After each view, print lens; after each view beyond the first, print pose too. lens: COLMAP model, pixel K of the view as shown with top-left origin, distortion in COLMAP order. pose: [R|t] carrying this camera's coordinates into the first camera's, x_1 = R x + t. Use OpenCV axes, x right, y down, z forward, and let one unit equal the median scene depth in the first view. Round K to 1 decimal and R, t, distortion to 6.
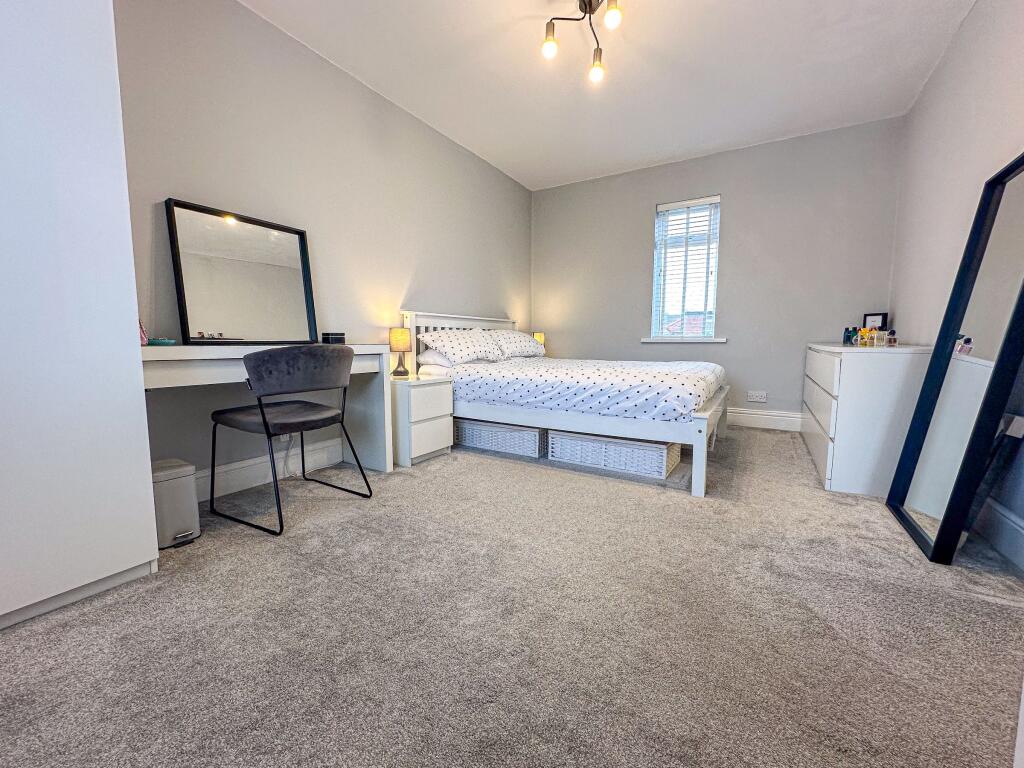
lens RADIAL K [[400.7, 0, 513.8], [0, 400.7, 382.9], [0, 0, 1]] dist [-0.007664, 0.002295]
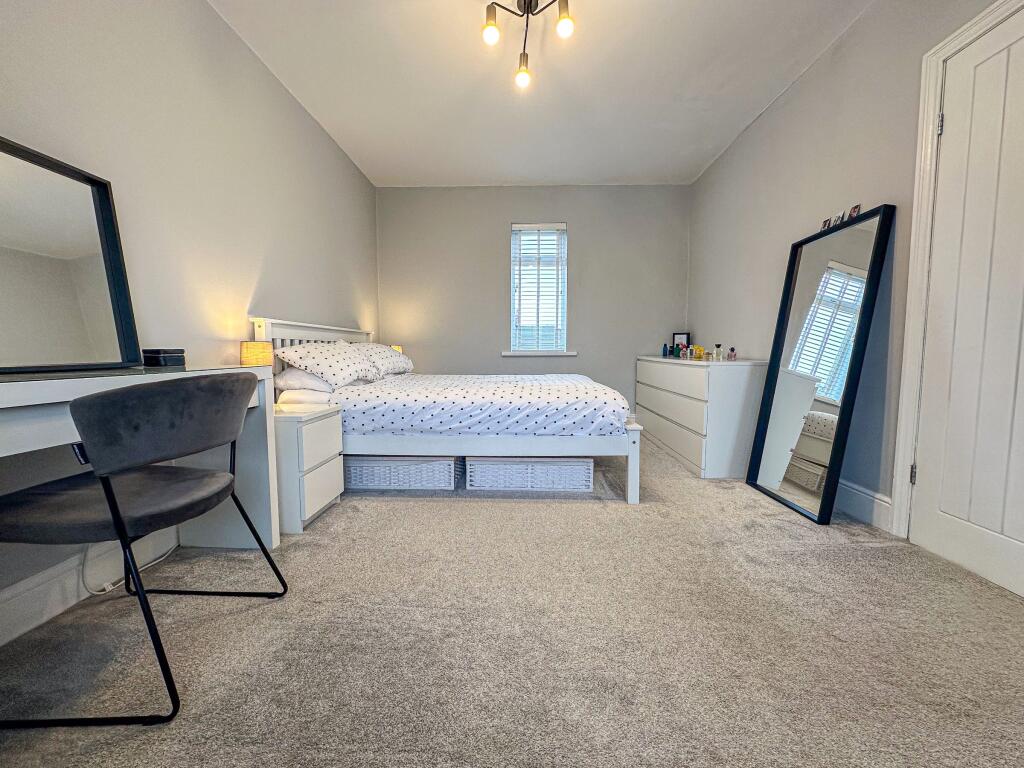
lens RADIAL K [[400.7, 0, 509.3], [0, 400.7, 383.7], [0, 0, 1]] dist [-0.007664, 0.002295]
pose [[0.876927, -0.041688, 0.478813, -0.275615], [0.052289, 0.998593, -0.008824, -0.036163], [-0.477771, 0.032775, 0.877873, 0.180681]]
